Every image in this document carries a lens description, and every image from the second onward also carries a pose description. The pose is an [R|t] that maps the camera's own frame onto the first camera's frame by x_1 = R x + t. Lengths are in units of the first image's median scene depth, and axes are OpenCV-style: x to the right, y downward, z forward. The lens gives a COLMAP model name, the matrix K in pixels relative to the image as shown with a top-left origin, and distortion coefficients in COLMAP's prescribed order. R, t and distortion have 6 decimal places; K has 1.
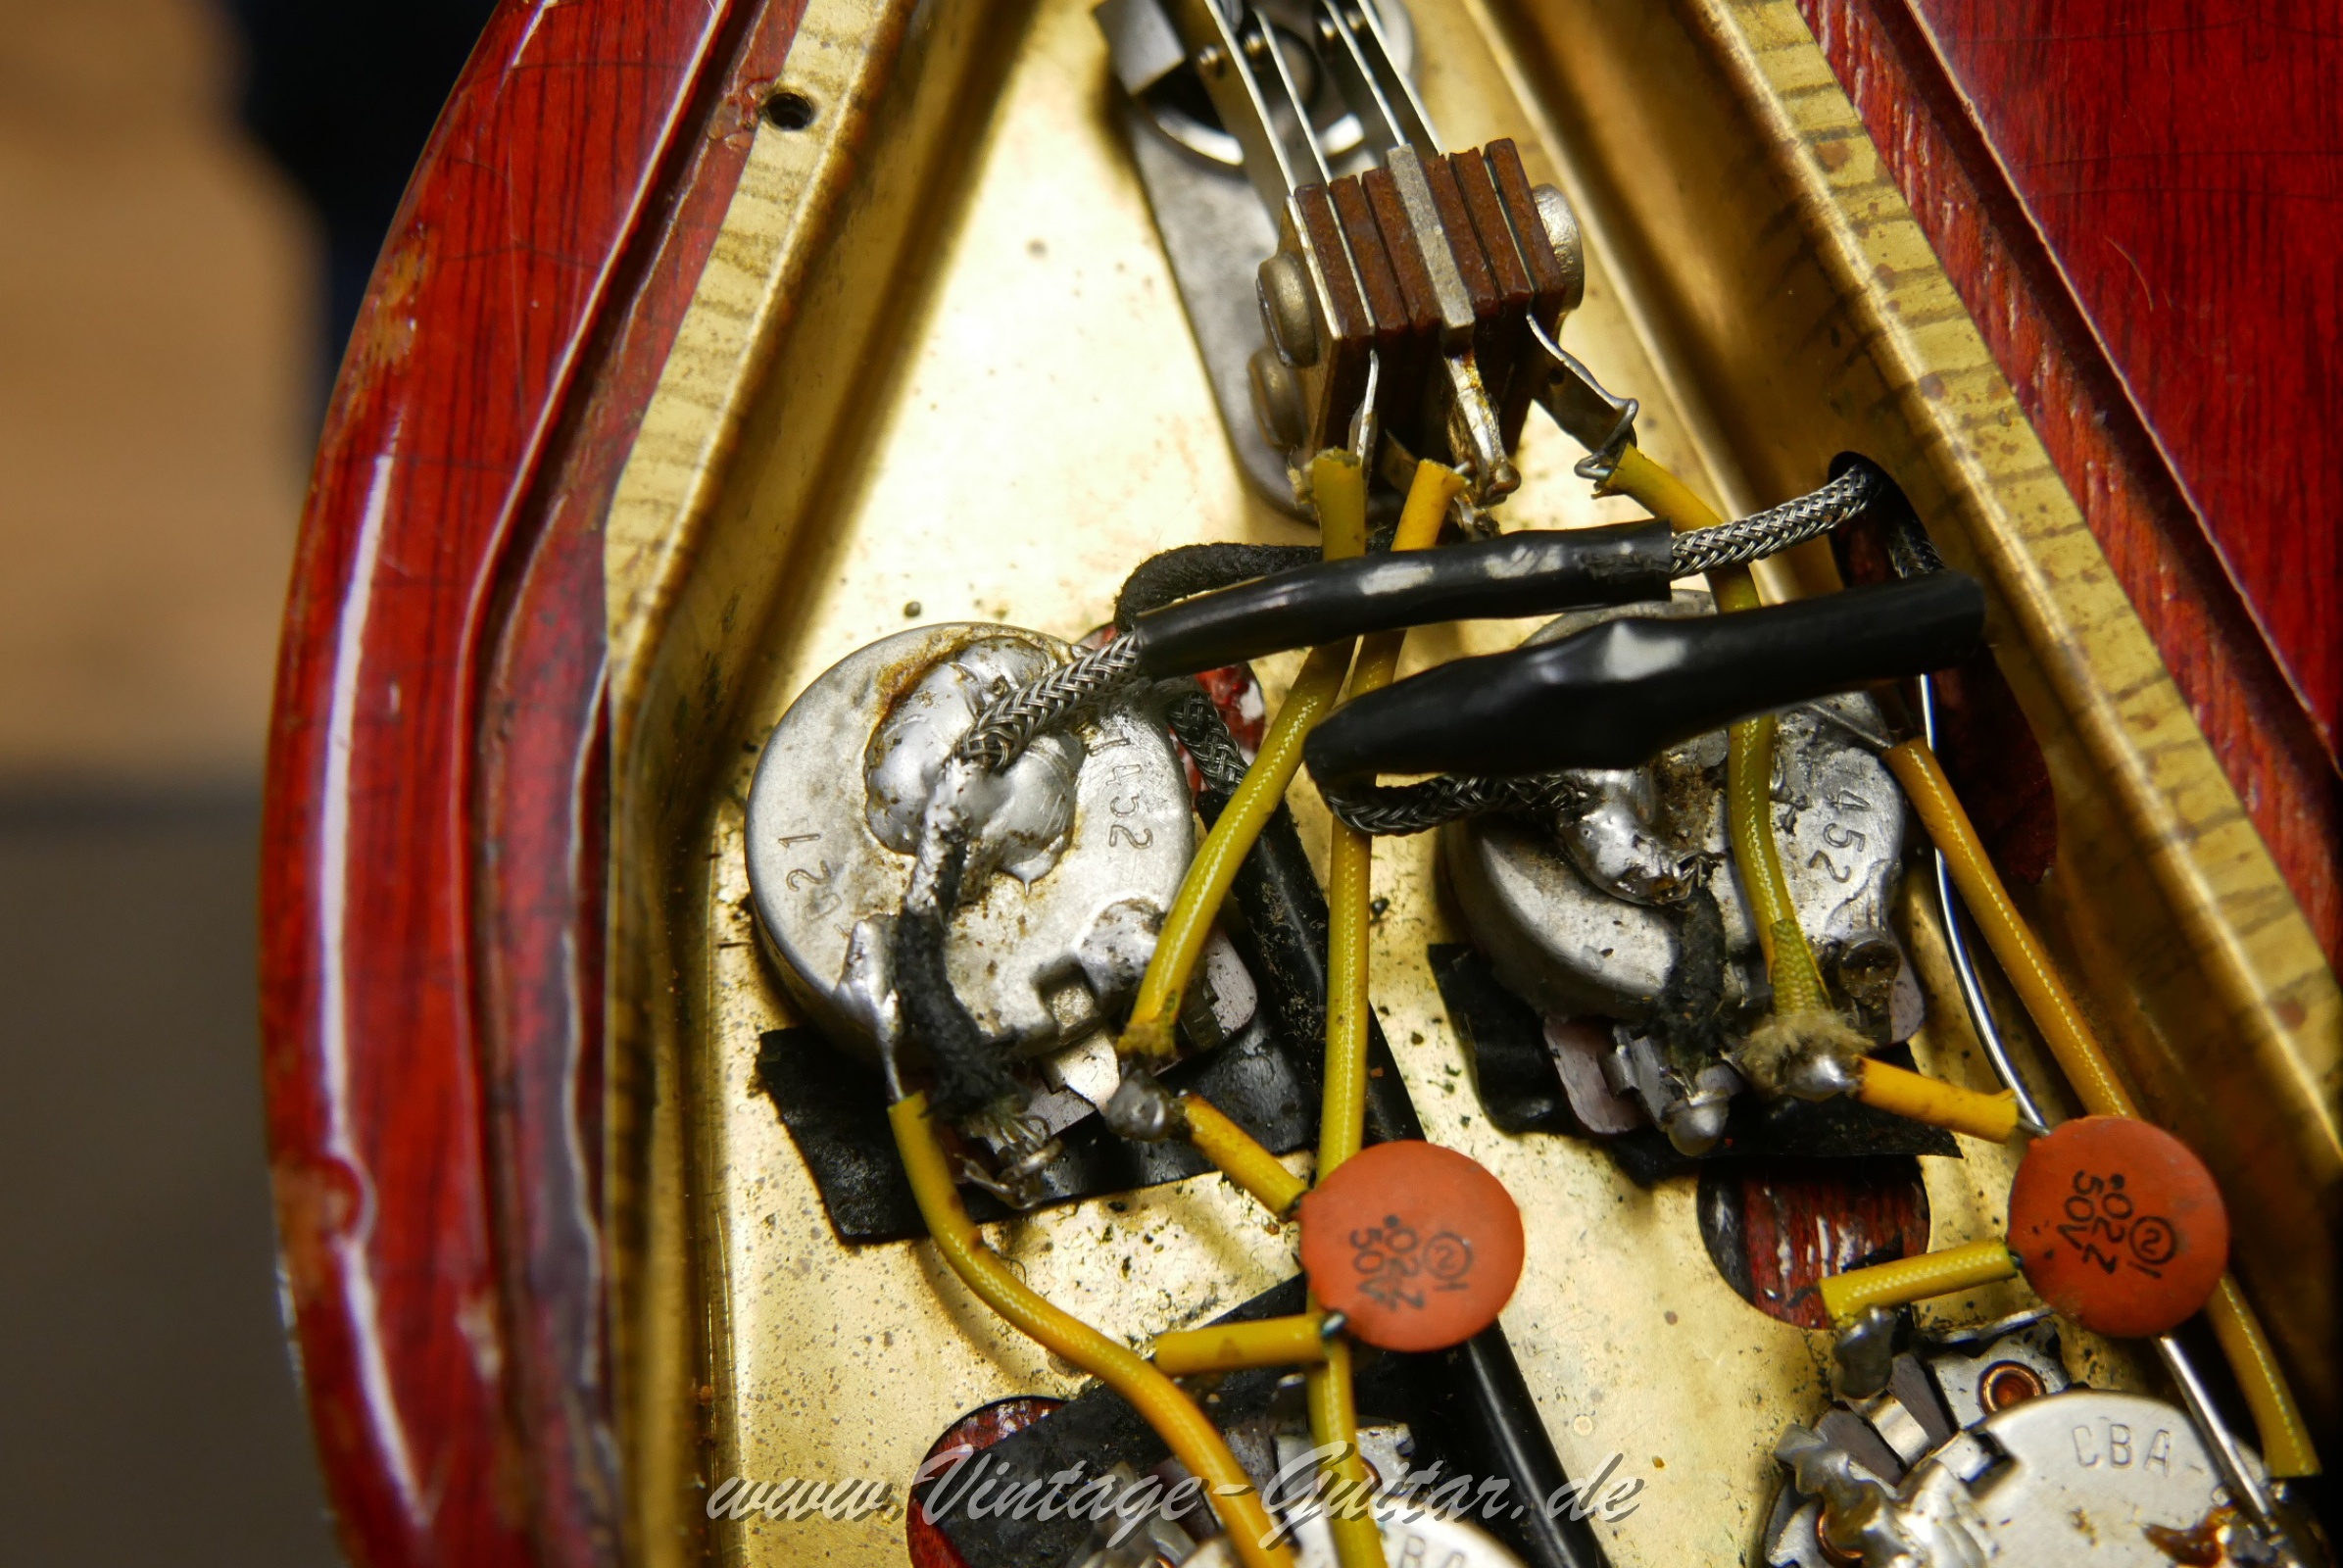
lens RADIAL K [[2860.5, 0, 1174.7], [0, 2860.5, 712.3], [0, 0, 1]] dist [0.010750, -0.153327]
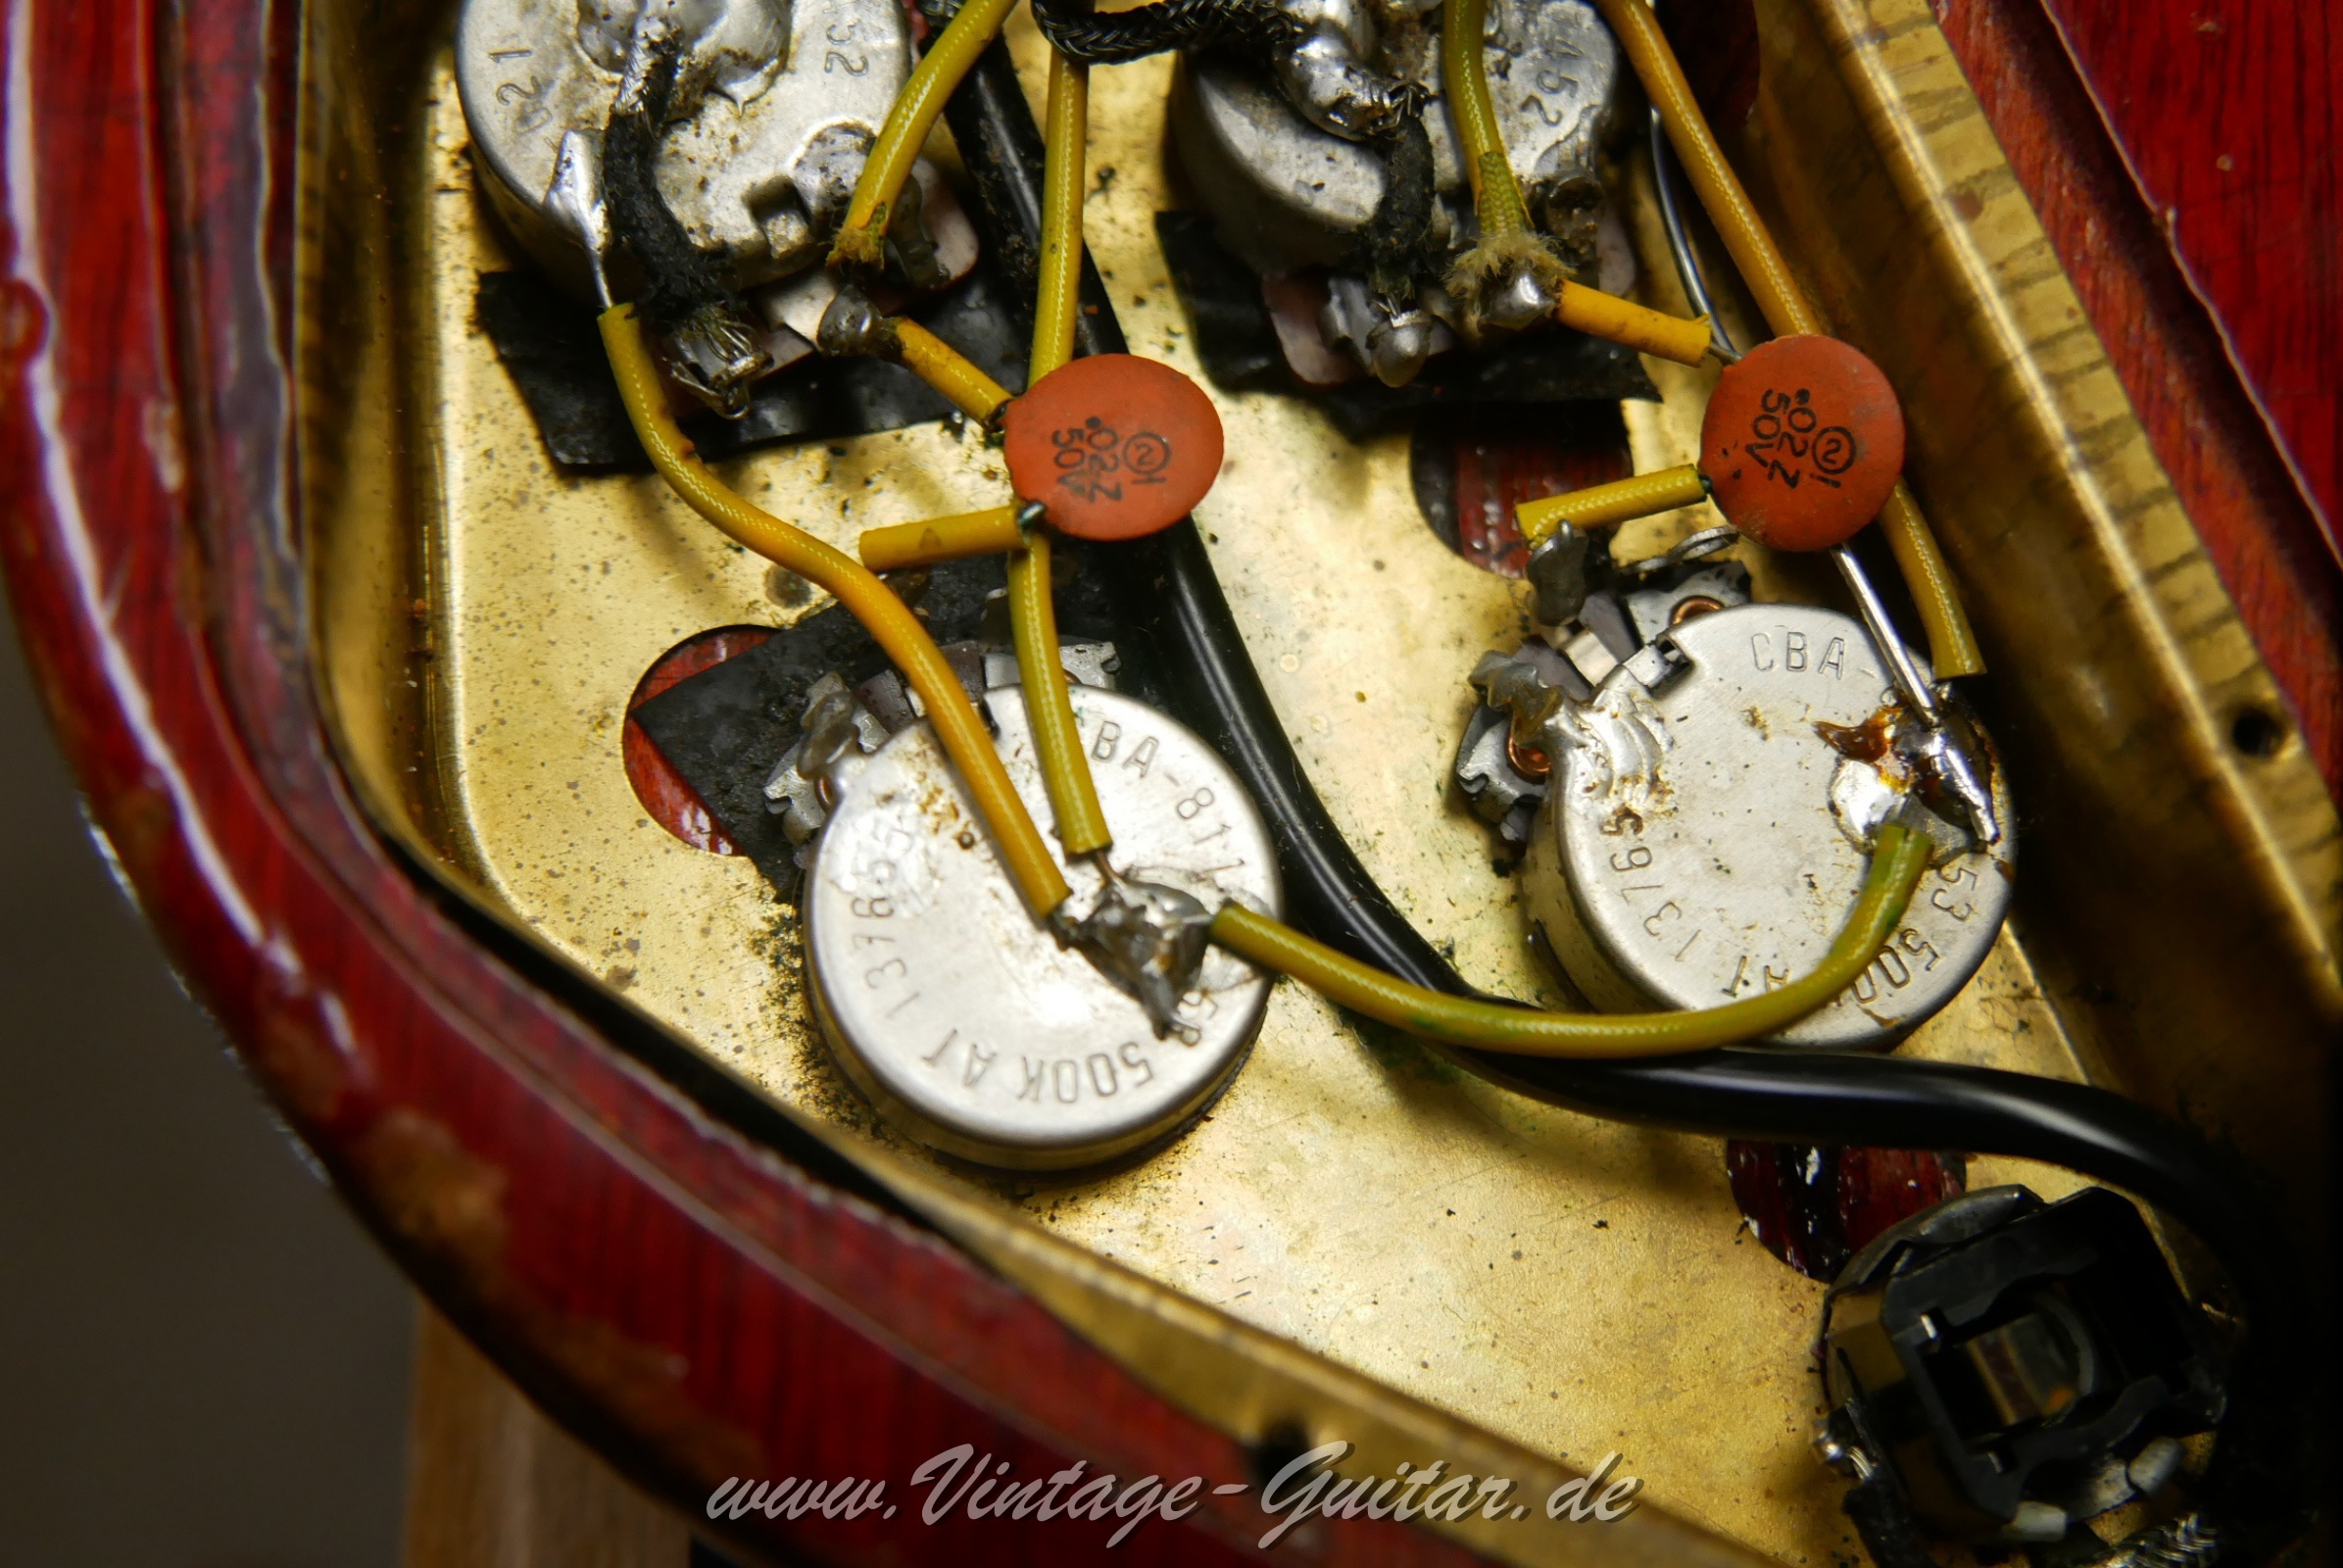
lens RADIAL K [[2860.5, 0, 1174.7], [0, 2860.5, 712.3], [0, 0, 1]] dist [0.010750, -0.153327]
pose [[0.998781, 0.008927, 0.048539, 0.052887], [-0.014009, 0.994333, 0.105386, 0.162416], [-0.047323, -0.105938, 0.993246, -0.020558]]
